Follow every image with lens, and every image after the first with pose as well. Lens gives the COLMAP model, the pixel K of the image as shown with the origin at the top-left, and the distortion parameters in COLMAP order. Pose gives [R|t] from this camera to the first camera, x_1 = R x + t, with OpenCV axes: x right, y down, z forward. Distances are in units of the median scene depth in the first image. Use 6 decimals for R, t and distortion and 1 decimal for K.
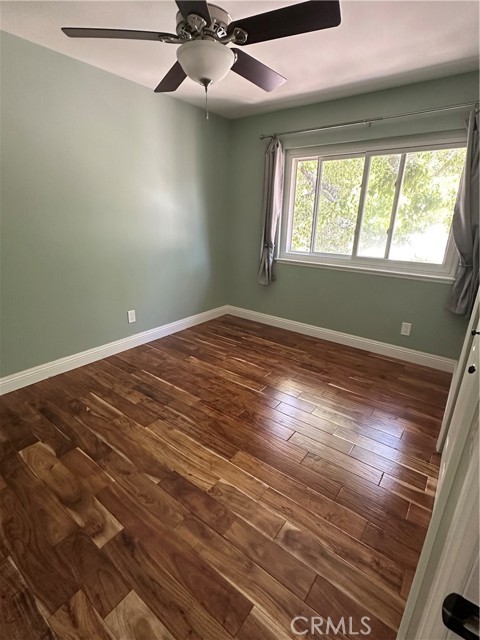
lens RADIAL K [[306.4, 0, 240.0], [0, 306.4, 320.0], [0, 0, 1]] dist [-0.003444, -0.000299]
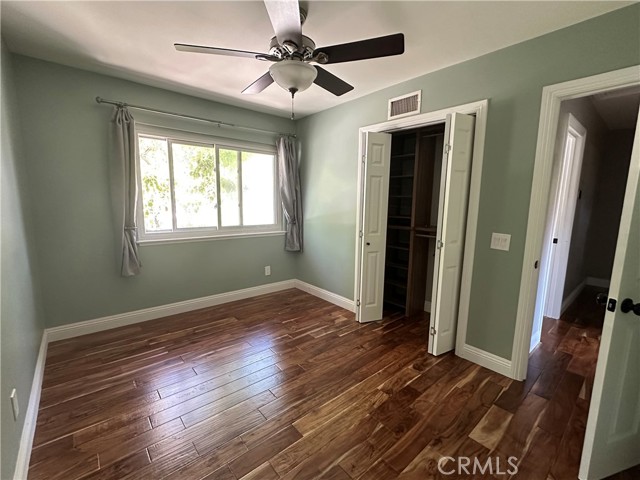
lens RADIAL K [[284.1, 0, 320.0], [0, 284.1, 240.0], [0, 0, 1]] dist [-0.000653, -0.000098]
pose [[0.206936, -0.158041, 0.965505, -0.635729], [0.300262, 0.949500, 0.091066, -0.148118], [-0.931139, 0.271060, 0.243939, 0.399222]]
